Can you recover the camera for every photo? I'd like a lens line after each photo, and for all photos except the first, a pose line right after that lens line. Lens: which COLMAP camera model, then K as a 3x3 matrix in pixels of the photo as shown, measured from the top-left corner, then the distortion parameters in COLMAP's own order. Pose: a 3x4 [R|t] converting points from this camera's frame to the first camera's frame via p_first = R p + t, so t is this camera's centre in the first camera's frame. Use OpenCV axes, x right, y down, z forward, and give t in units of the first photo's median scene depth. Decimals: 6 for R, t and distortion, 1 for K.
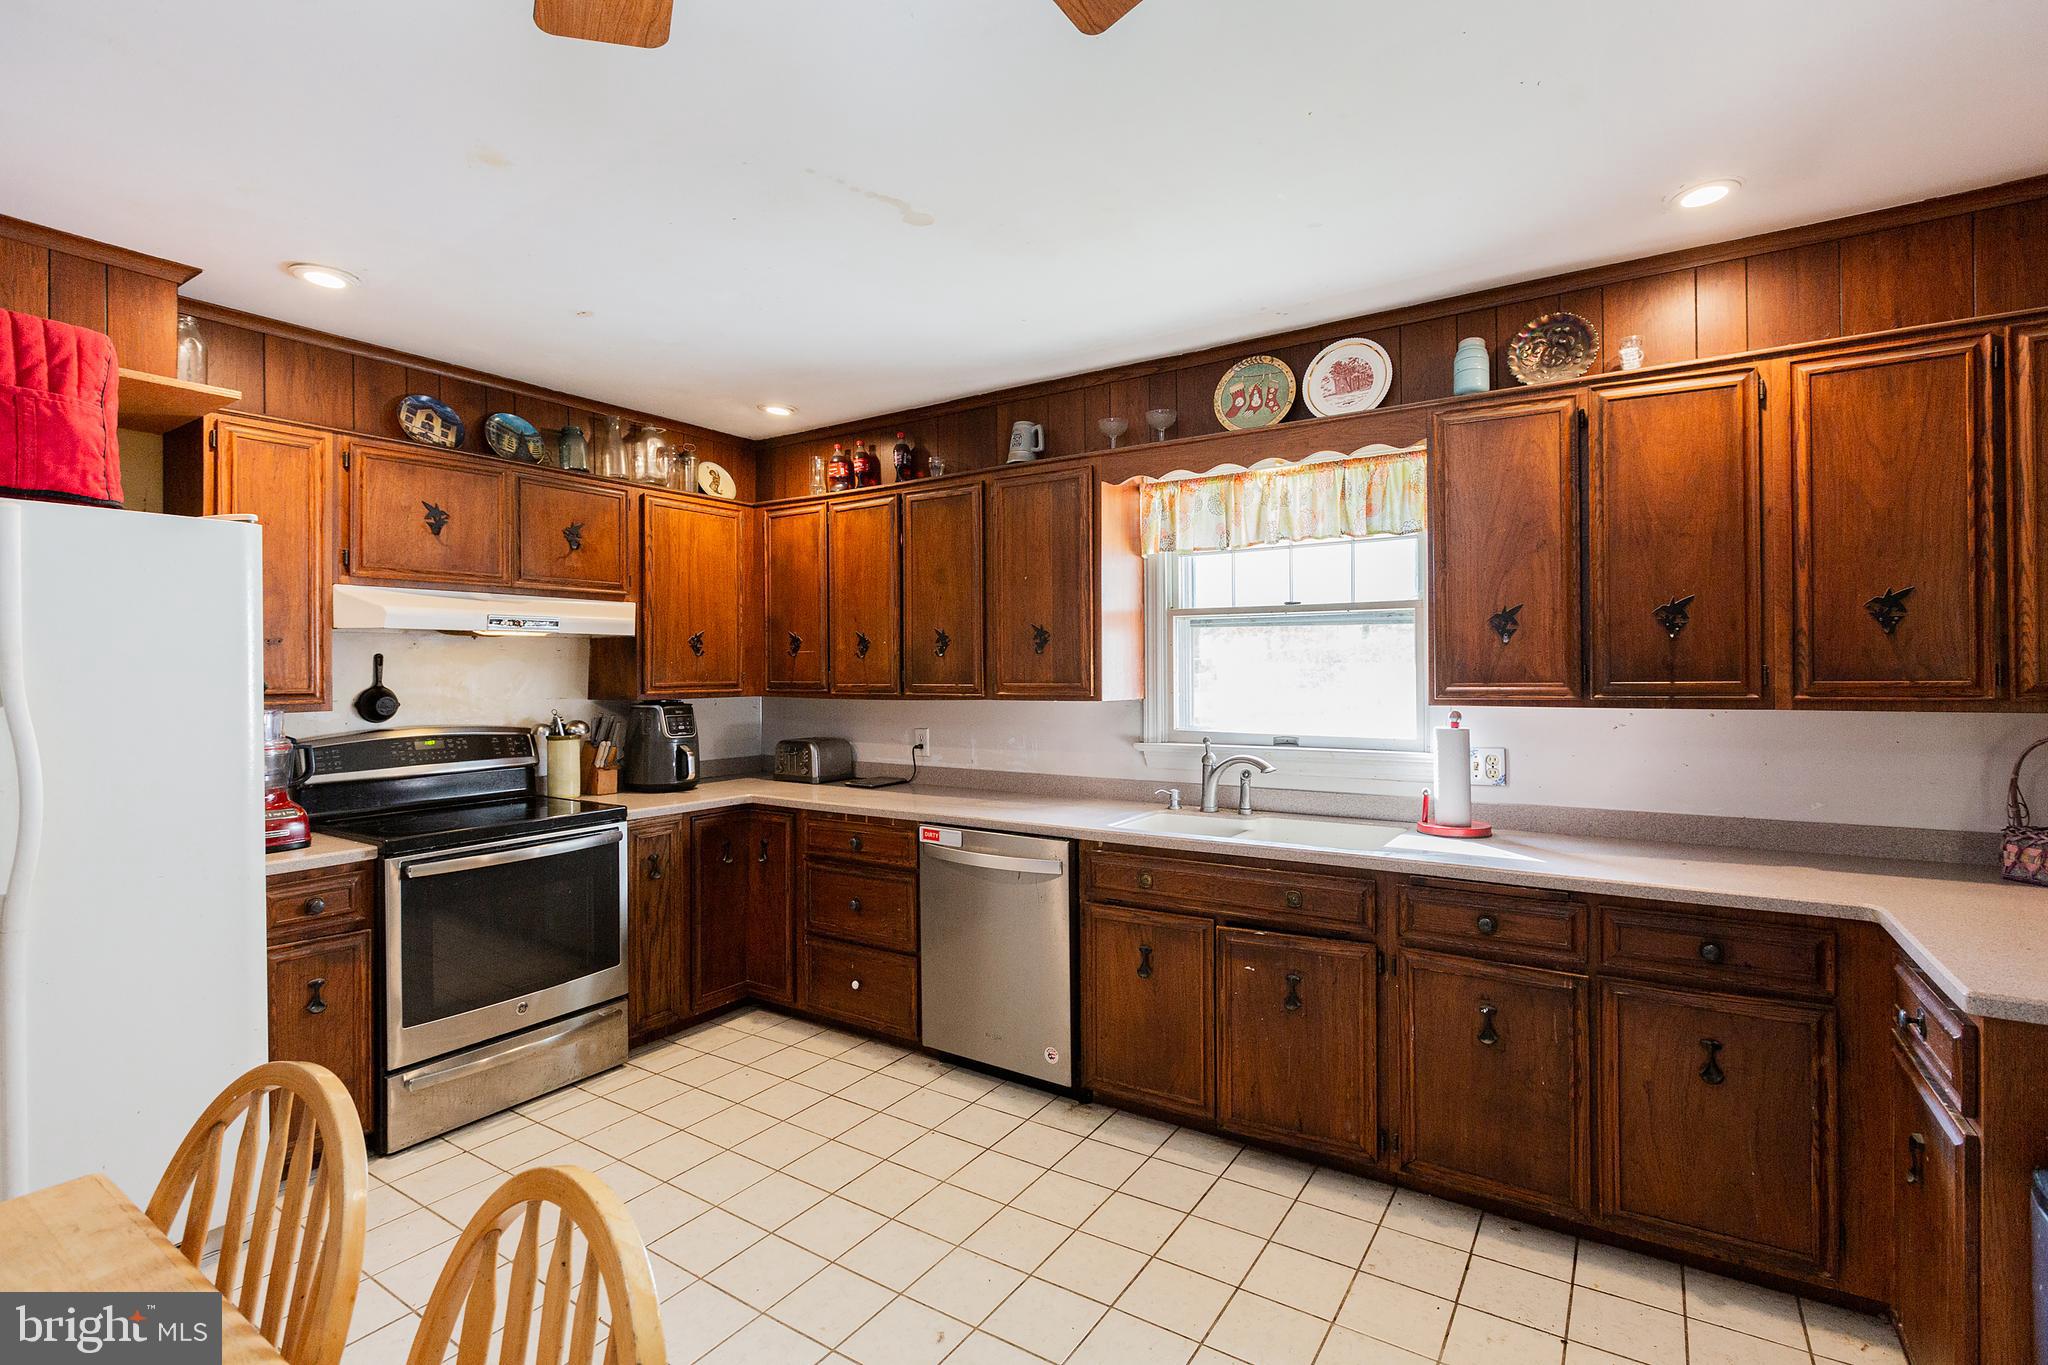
lens RADIAL K [[947.2, 0, 1031.7], [0, 947.2, 672.3], [0, 0, 1]] dist [-0.003280, -0.000362]
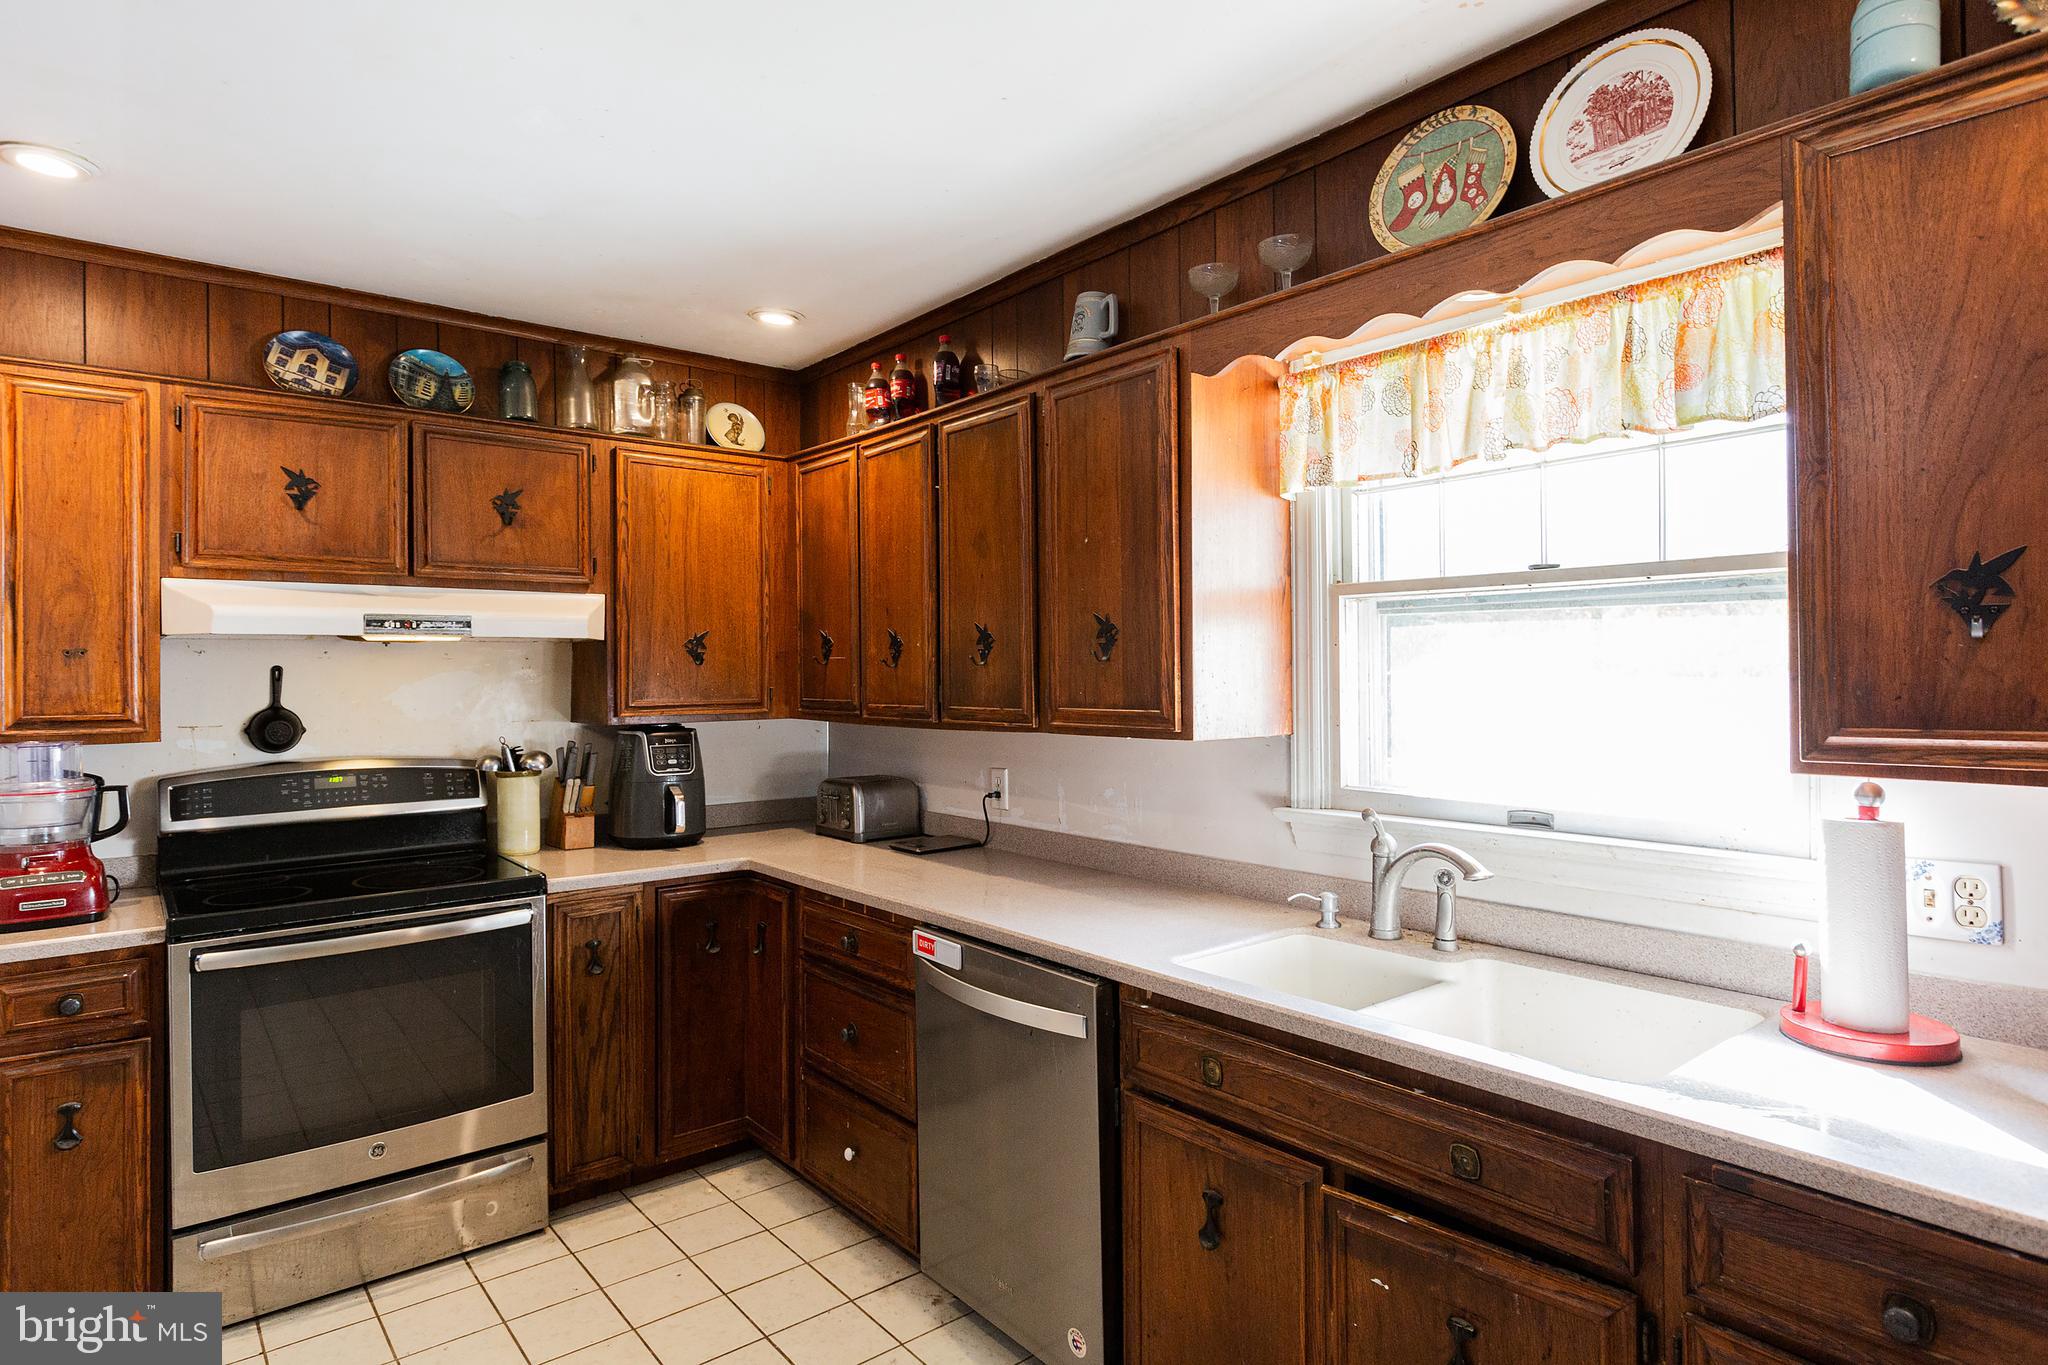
lens RADIAL K [[1113.4, 0, 1031.7], [0, 1113.4, 670.0], [0, 0, 1]] dist [0.003081, -0.002243]
pose [[0.954260, -0.002640, -0.298968, 0.192392], [0.001807, 0.999994, -0.003063, -0.012458], [0.298974, 0.002383, 0.954258, 0.309313]]
